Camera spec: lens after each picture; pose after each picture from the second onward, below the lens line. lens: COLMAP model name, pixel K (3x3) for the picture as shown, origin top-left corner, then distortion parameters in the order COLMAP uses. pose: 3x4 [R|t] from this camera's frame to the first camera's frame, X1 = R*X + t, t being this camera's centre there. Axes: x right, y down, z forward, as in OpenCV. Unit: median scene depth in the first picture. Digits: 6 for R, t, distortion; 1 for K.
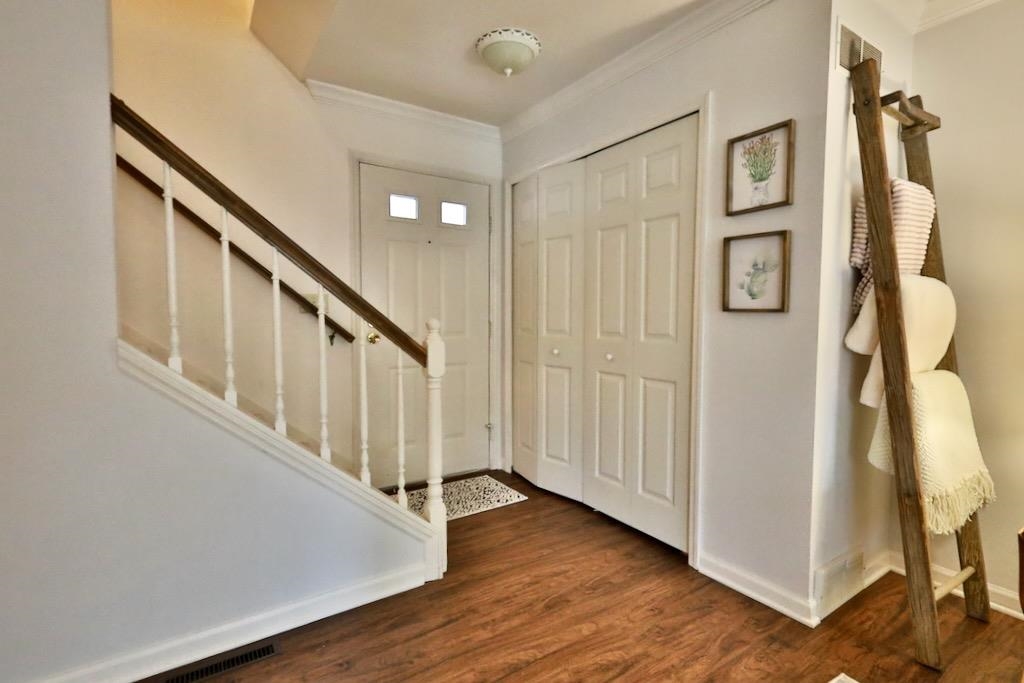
lens RADIAL K [[485.9, 0, 512.0], [0, 485.9, 341.5], [0, 0, 1]] dist [0.000509, 0.000049]
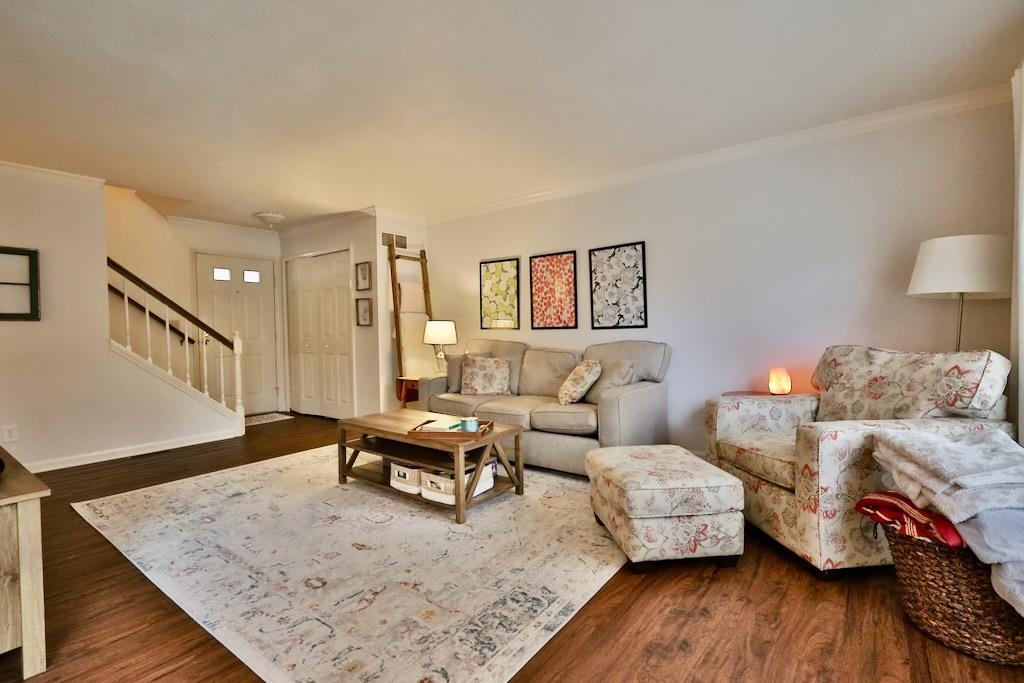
lens RADIAL K [[470.6, 0, 512.0], [0, 470.6, 341.5], [0, 0, 1]] dist [0.001175, 0.000079]
pose [[0.947204, -0.026853, 0.319505, 0.389284], [0.034395, 0.999246, -0.017985, 0.096482], [-0.318782, 0.028024, 0.947414, -1.668245]]
